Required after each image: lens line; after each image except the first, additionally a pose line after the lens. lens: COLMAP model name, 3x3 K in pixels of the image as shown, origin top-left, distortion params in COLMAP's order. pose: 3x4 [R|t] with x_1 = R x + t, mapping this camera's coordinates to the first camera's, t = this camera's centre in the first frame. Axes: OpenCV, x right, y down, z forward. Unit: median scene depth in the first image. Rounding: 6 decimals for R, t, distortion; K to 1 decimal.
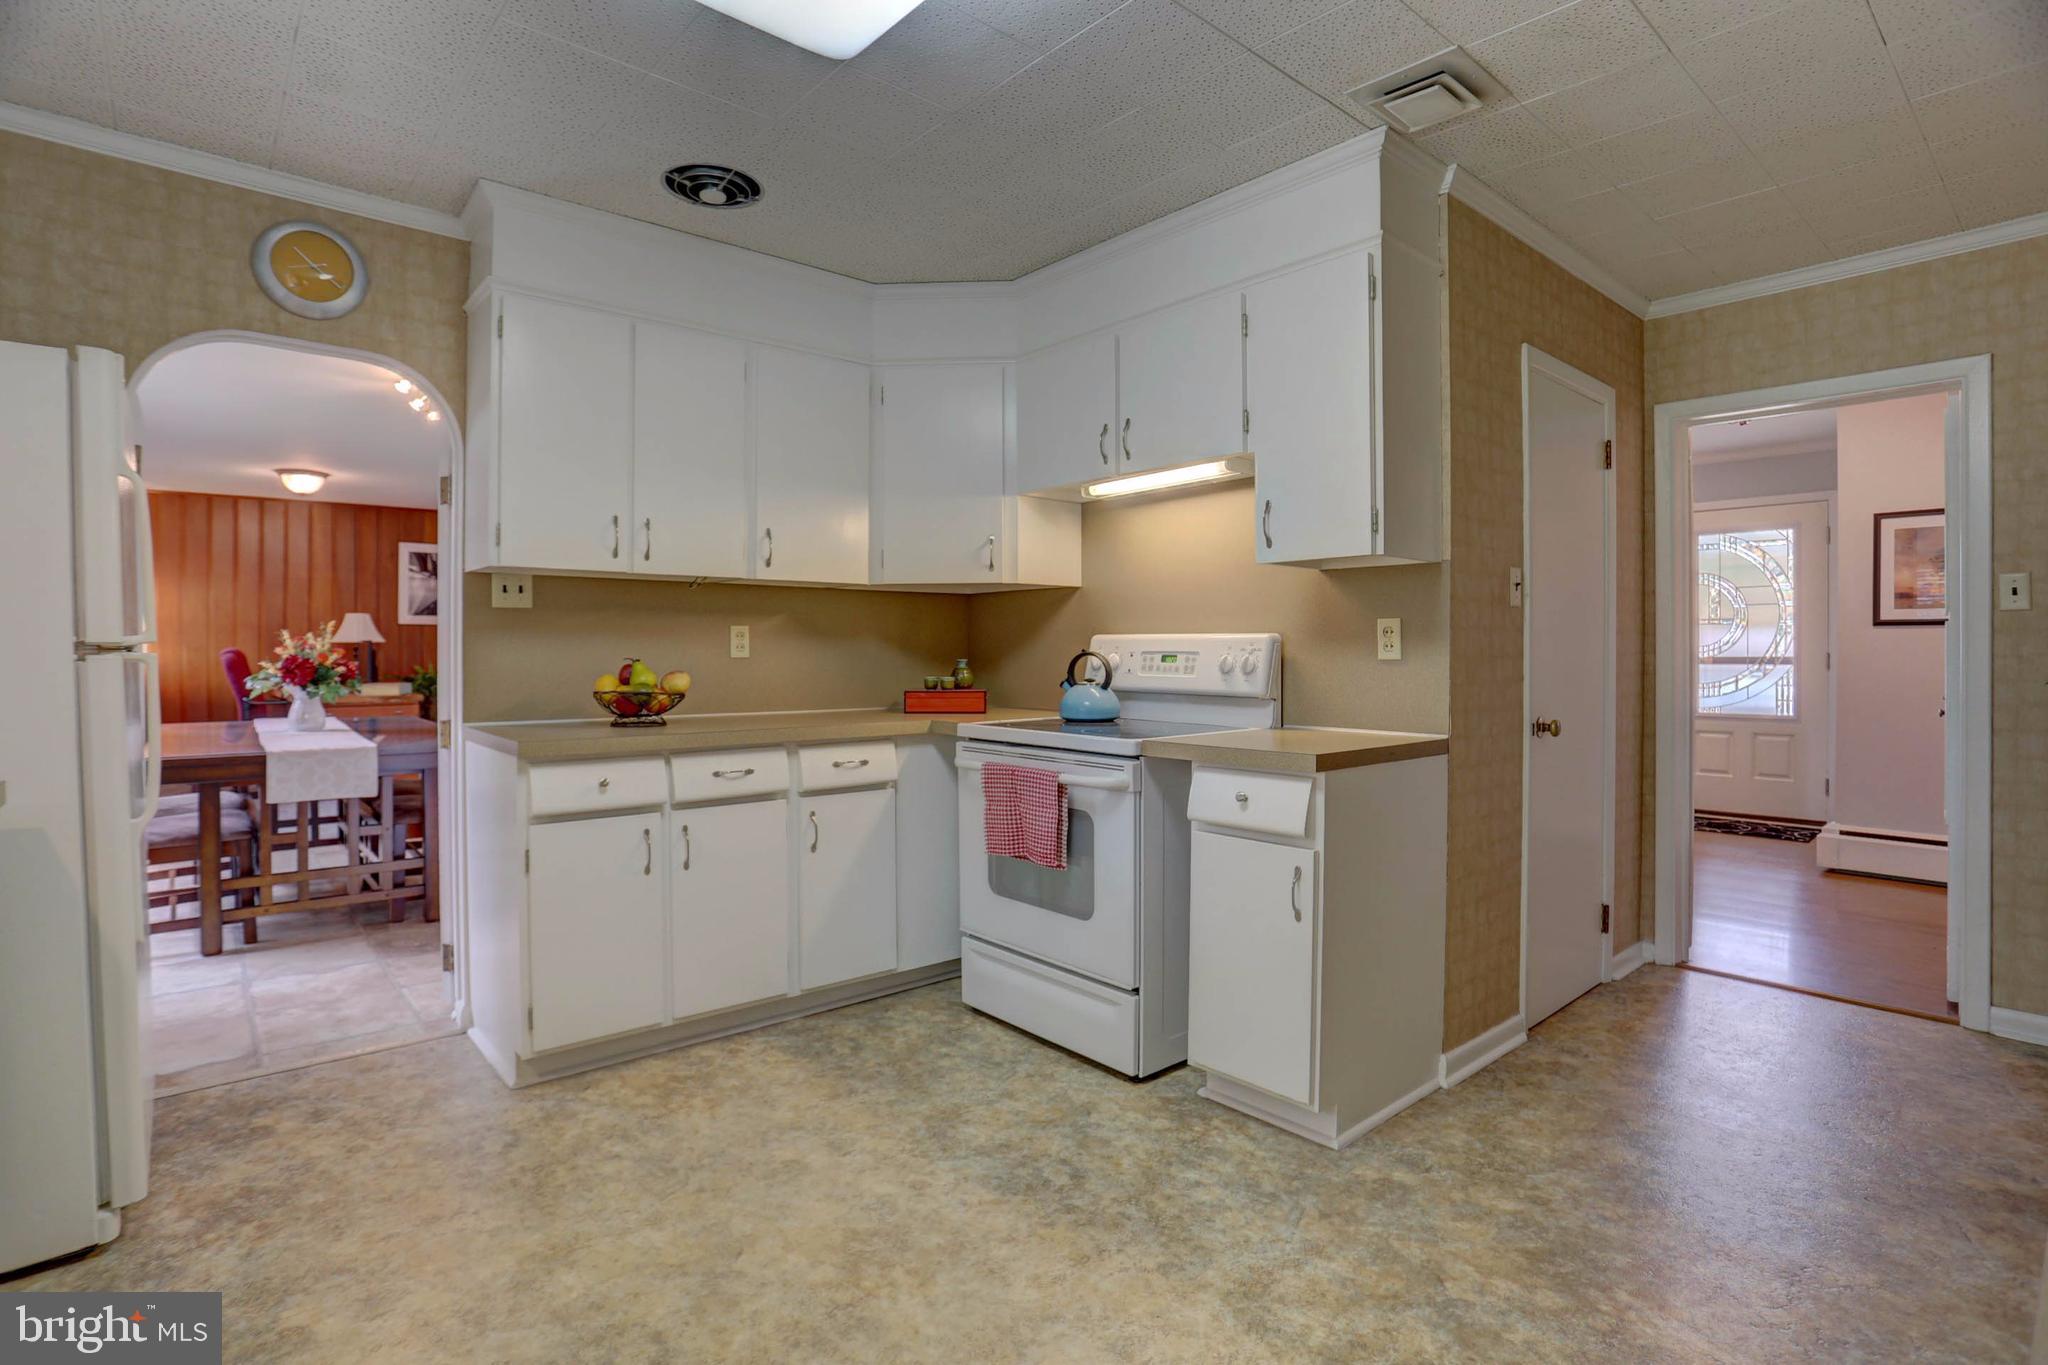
lens RADIAL K [[1038.6, 0, 1046.5], [0, 1038.6, 653.0], [0, 0, 1]] dist [-0.061309, 0.024924]
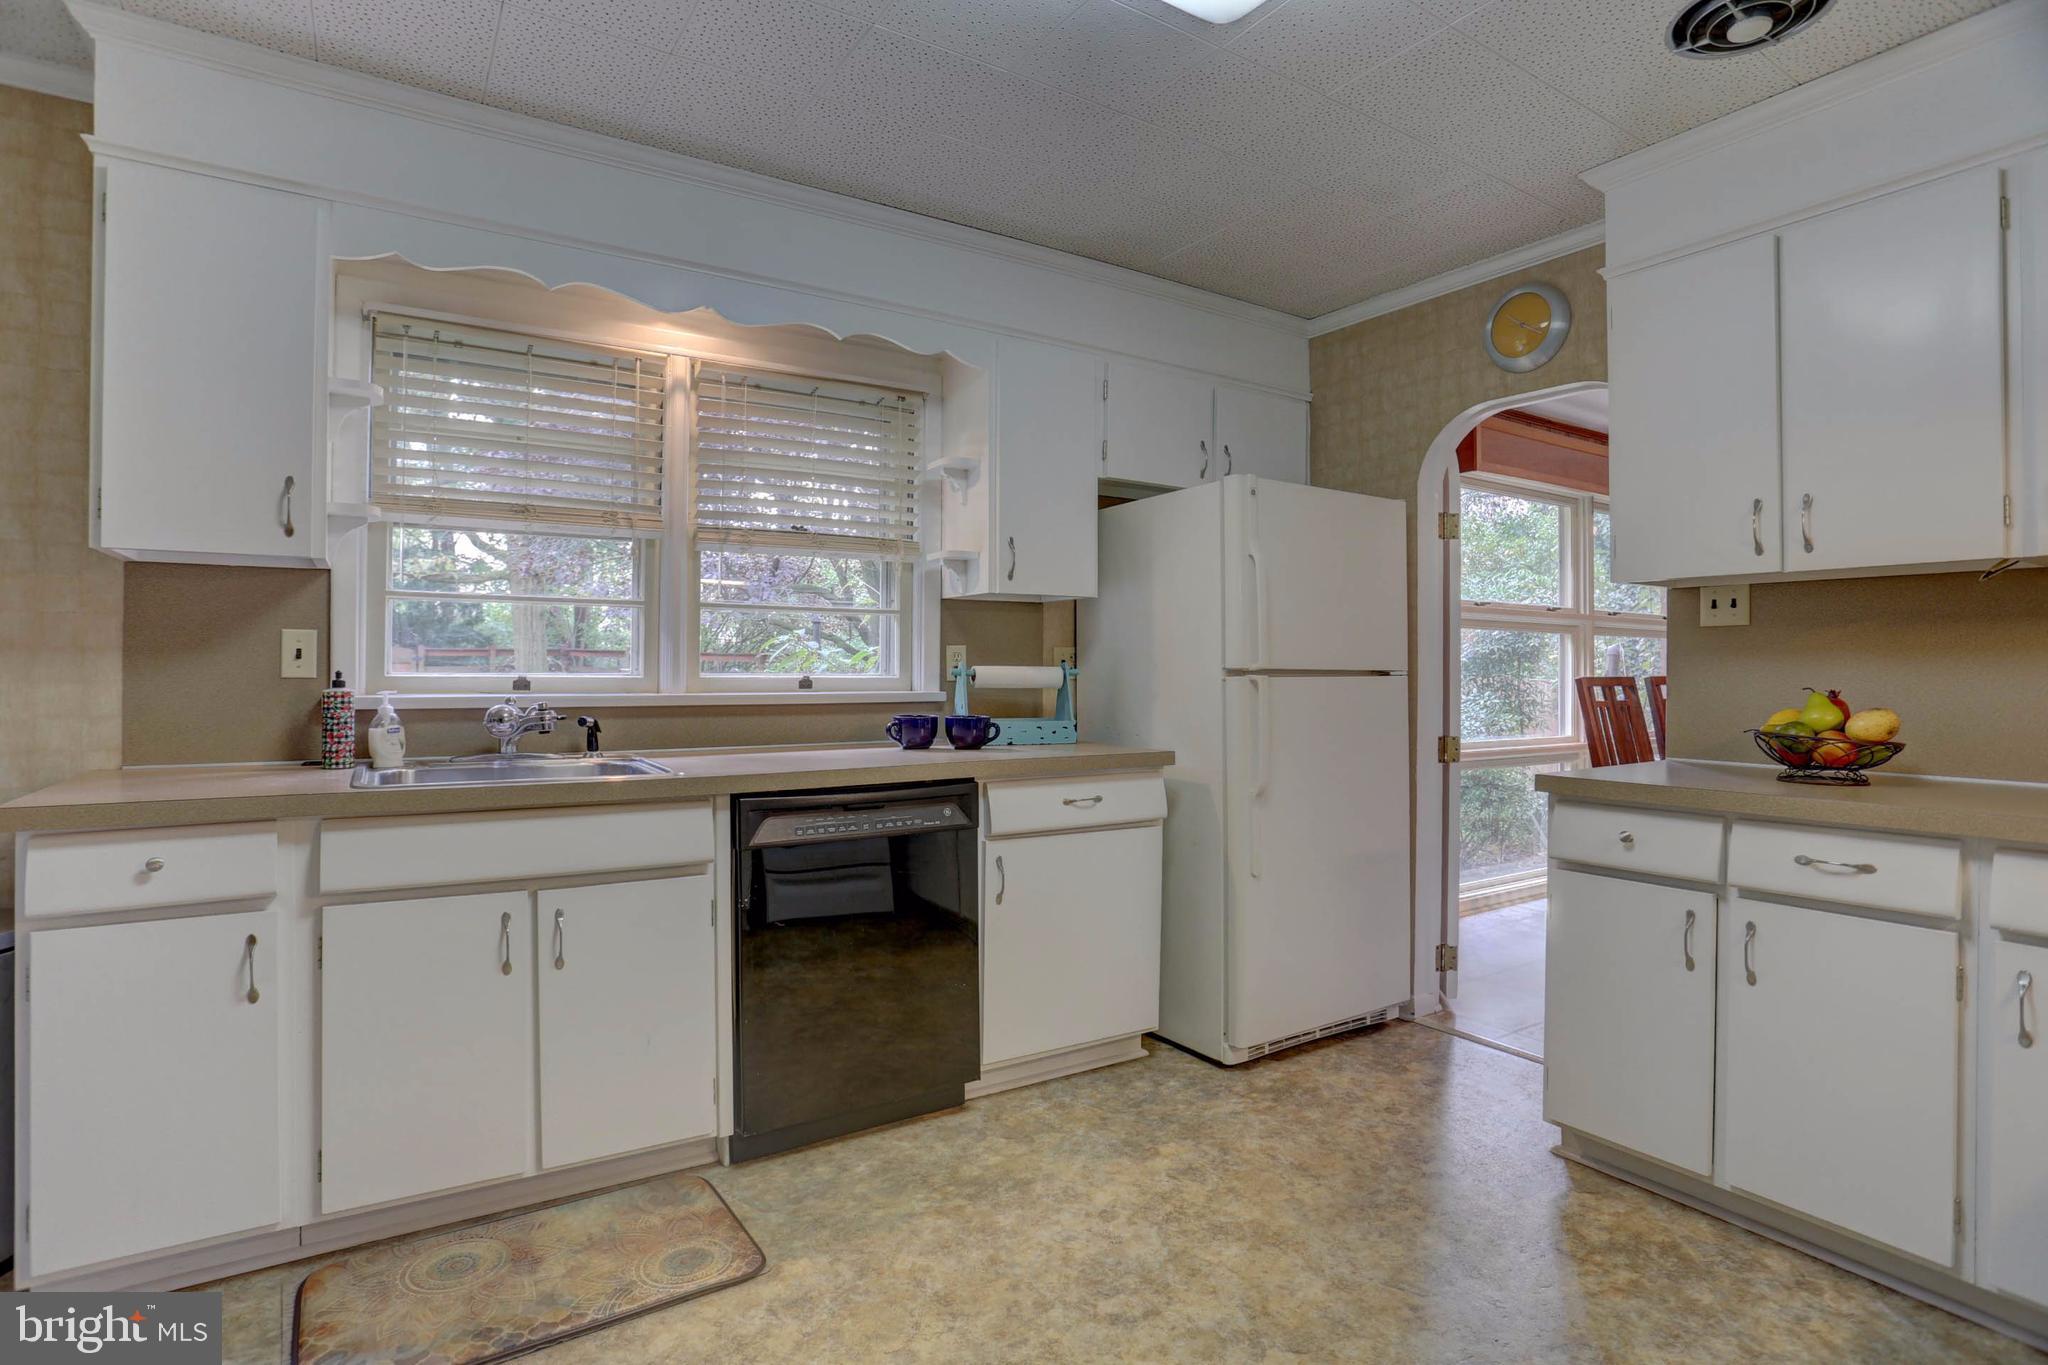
lens RADIAL K [[1019.8, 0, 1019.0], [0, 1019.8, 662.4], [0, 0, 1]] dist [-0.060502, 0.022816]
pose [[-0.159753, -0.009234, -0.987114, 0.417495], [-0.008744, 0.999930, -0.007938, -0.002877], [0.987118, 0.007363, -0.159823, 0.620529]]
